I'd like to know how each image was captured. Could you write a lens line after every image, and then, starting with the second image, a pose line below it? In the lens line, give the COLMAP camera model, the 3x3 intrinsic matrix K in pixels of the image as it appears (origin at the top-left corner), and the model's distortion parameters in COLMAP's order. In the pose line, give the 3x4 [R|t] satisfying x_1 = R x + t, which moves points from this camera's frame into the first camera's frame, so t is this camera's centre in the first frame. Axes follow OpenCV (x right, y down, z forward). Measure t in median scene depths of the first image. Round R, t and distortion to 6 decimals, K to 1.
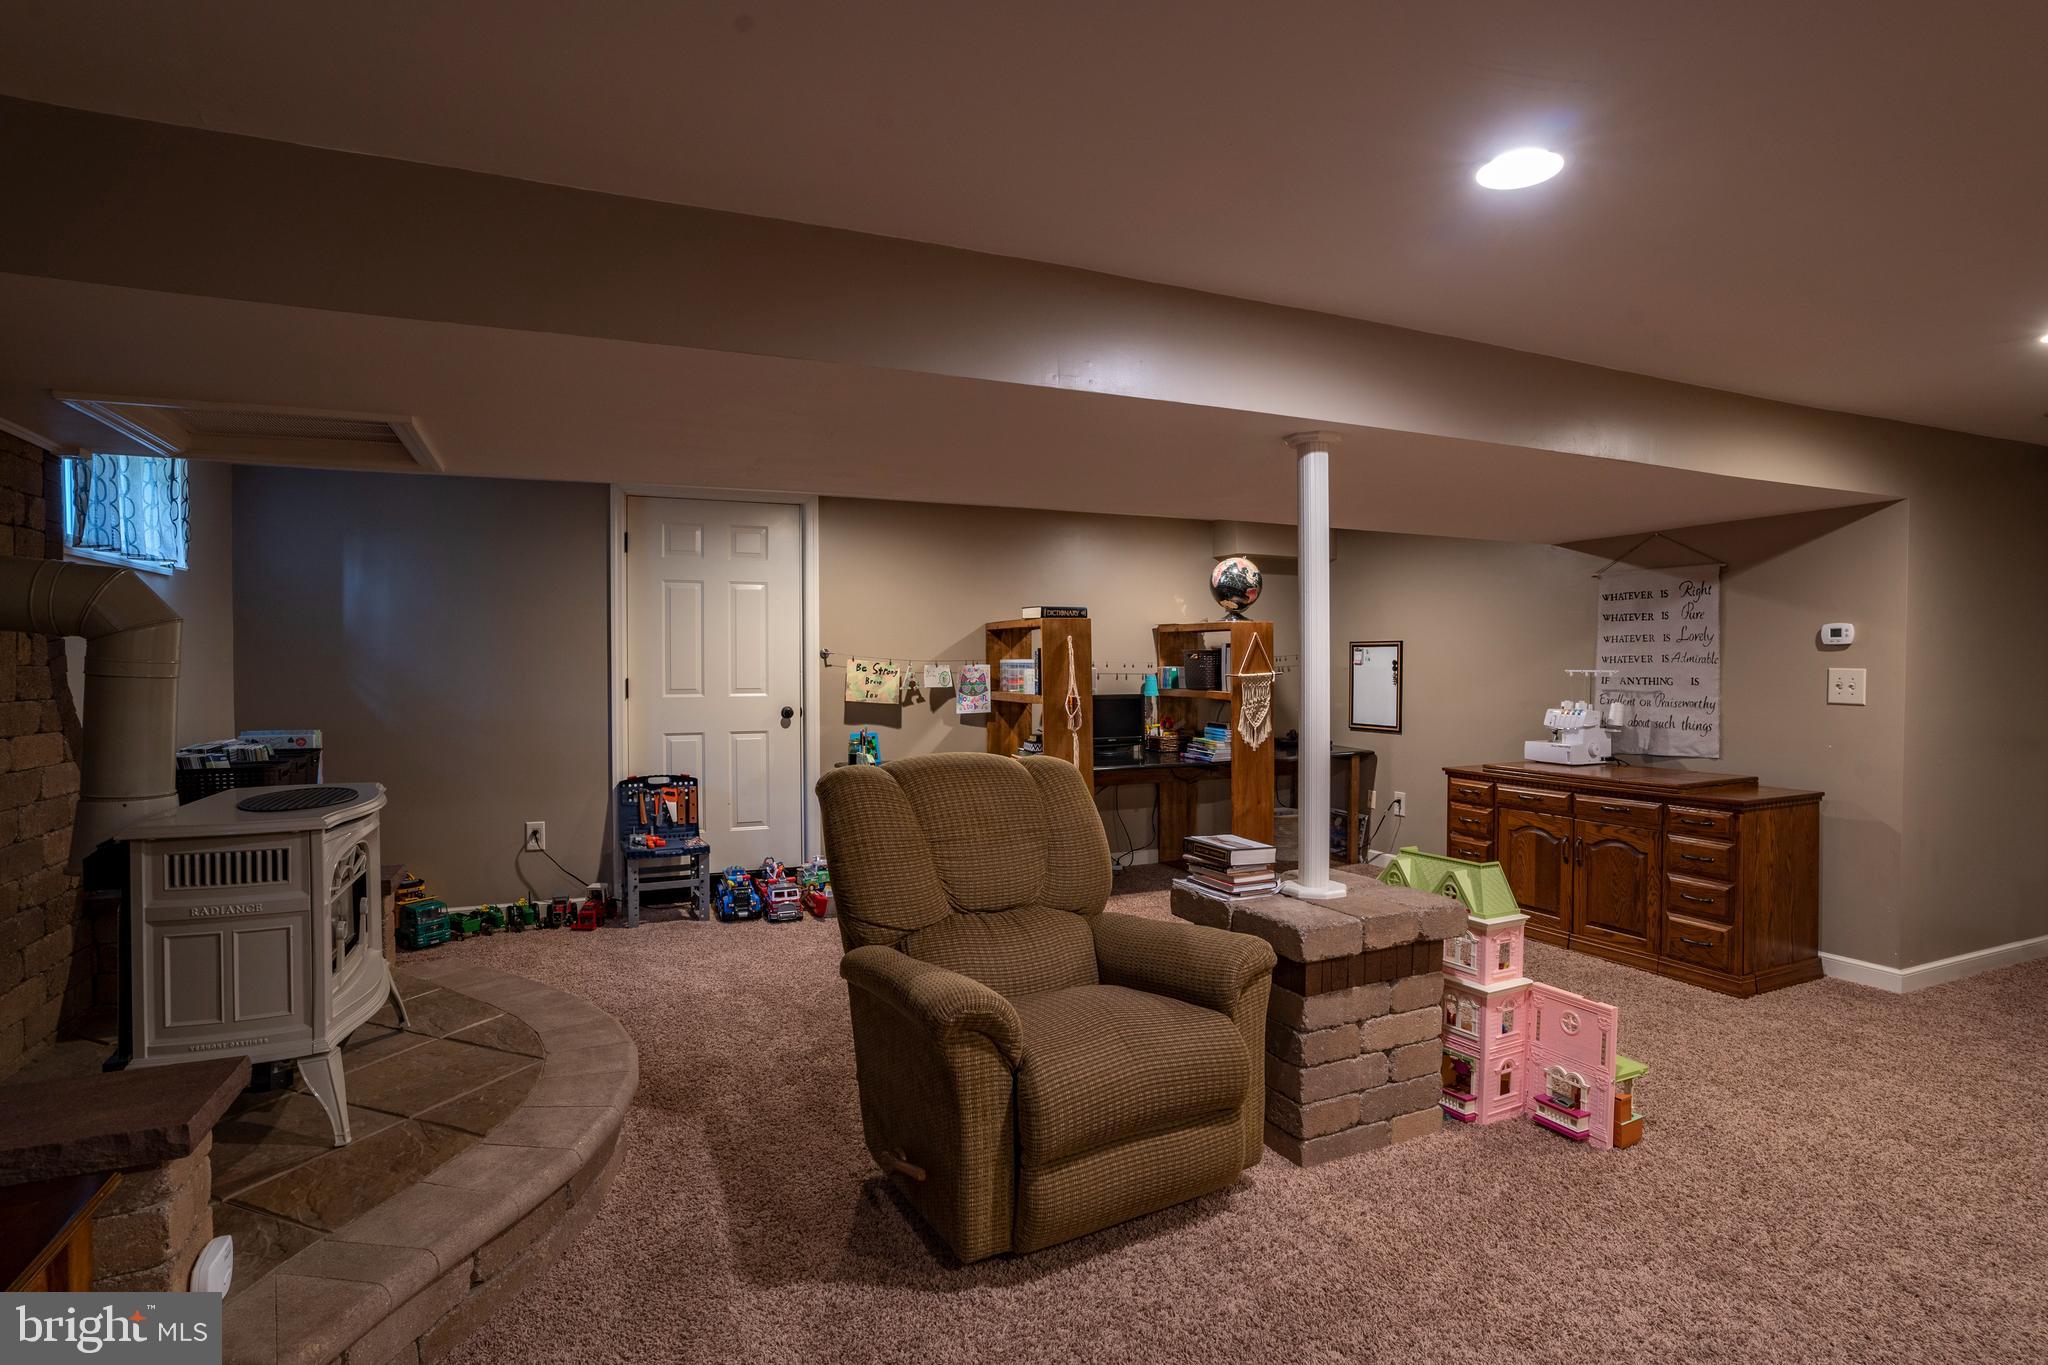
lens RADIAL K [[1041.7, 0, 1028.3], [0, 1041.7, 678.1], [0, 0, 1]] dist [-0.019570, 0.001298]
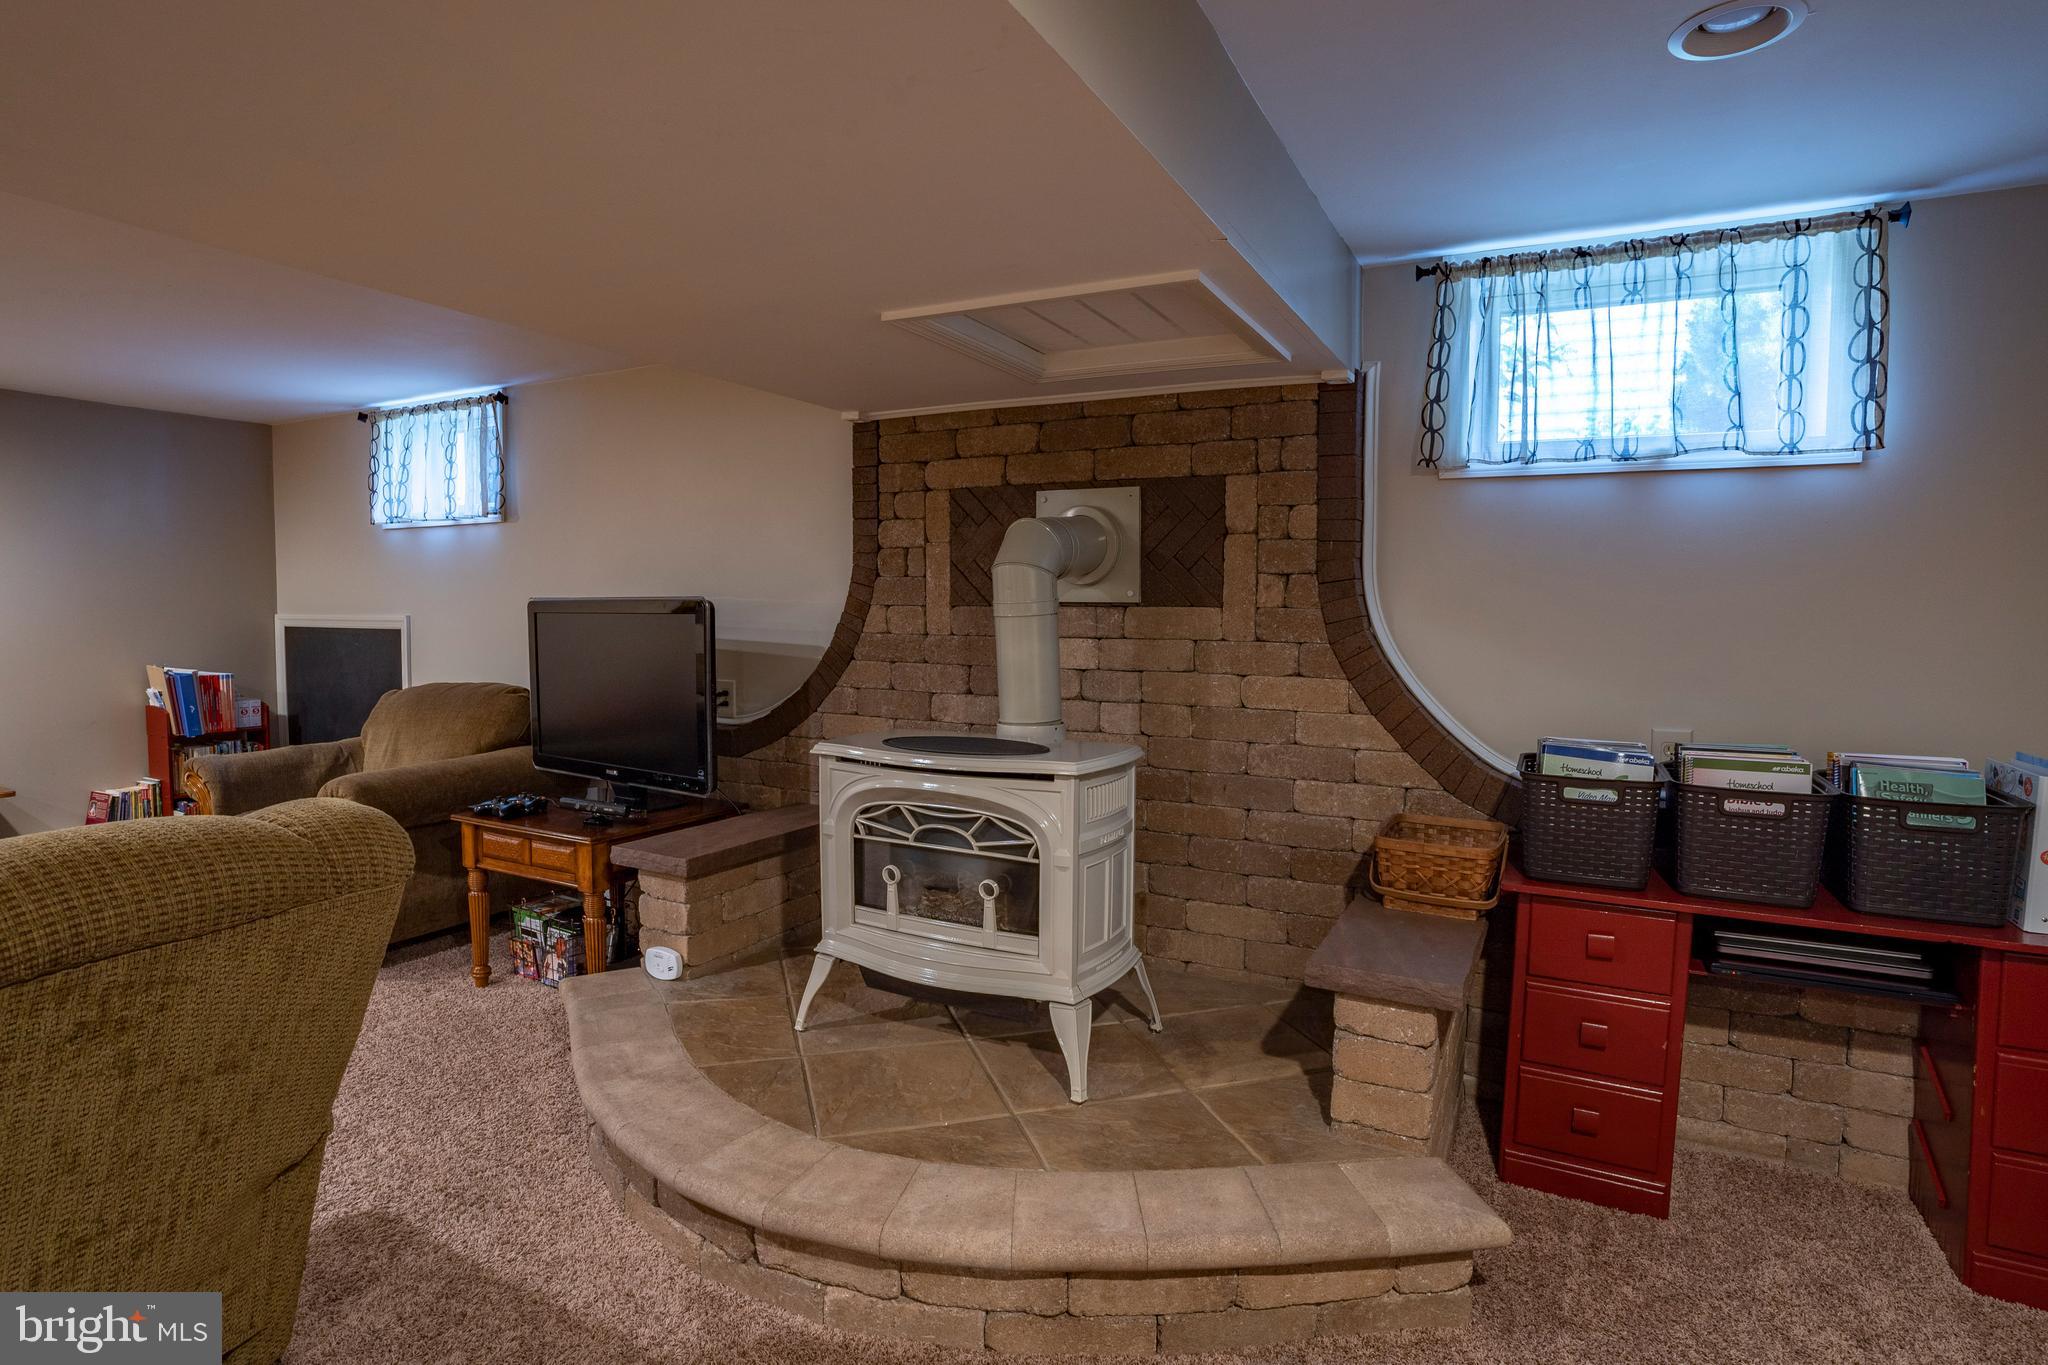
lens RADIAL K [[1041.7, 0, 1037.5], [0, 1041.7, 679.6], [0, 0, 1]] dist [-0.019570, 0.001298]
pose [[-0.781368, 0.035167, -0.623079, -0.071020], [-0.017981, 0.996728, 0.078805, -0.009914], [0.623812, 0.072779, -0.778179, 0.846458]]
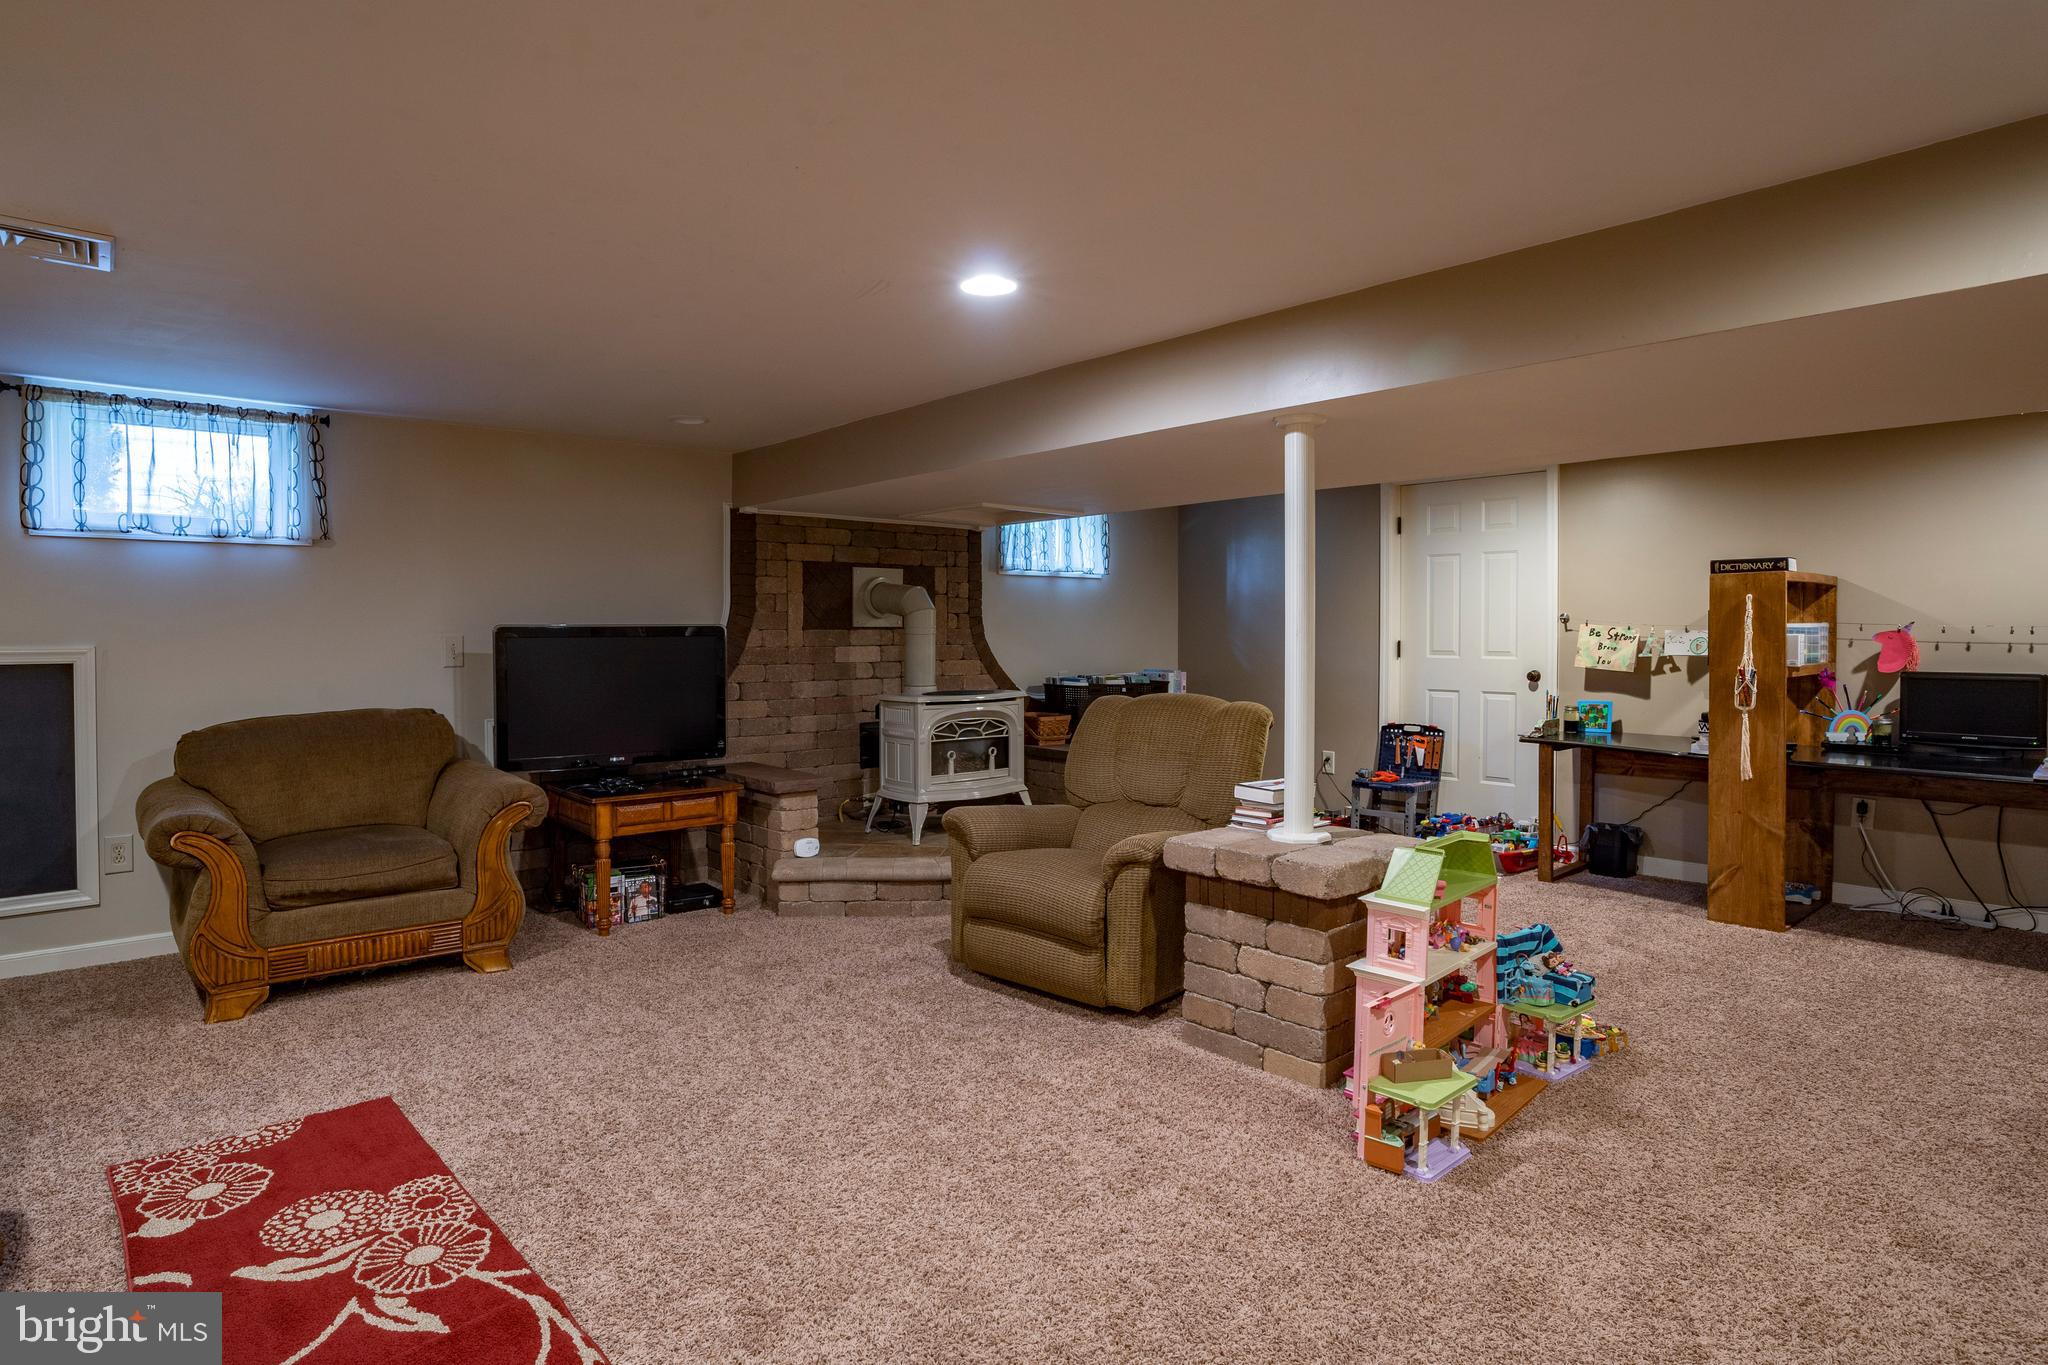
lens RADIAL K [[1133.5, 0, 1033.9], [0, 1133.5, 632.2], [0, 0, 1]] dist [-0.000081, 0.001299]
pose [[0.302091, 0.002406, -0.953276, 0.732206], [-0.012855, 0.999916, -0.001550, -0.002278], [0.953192, 0.012722, 0.302097, 0.209859]]
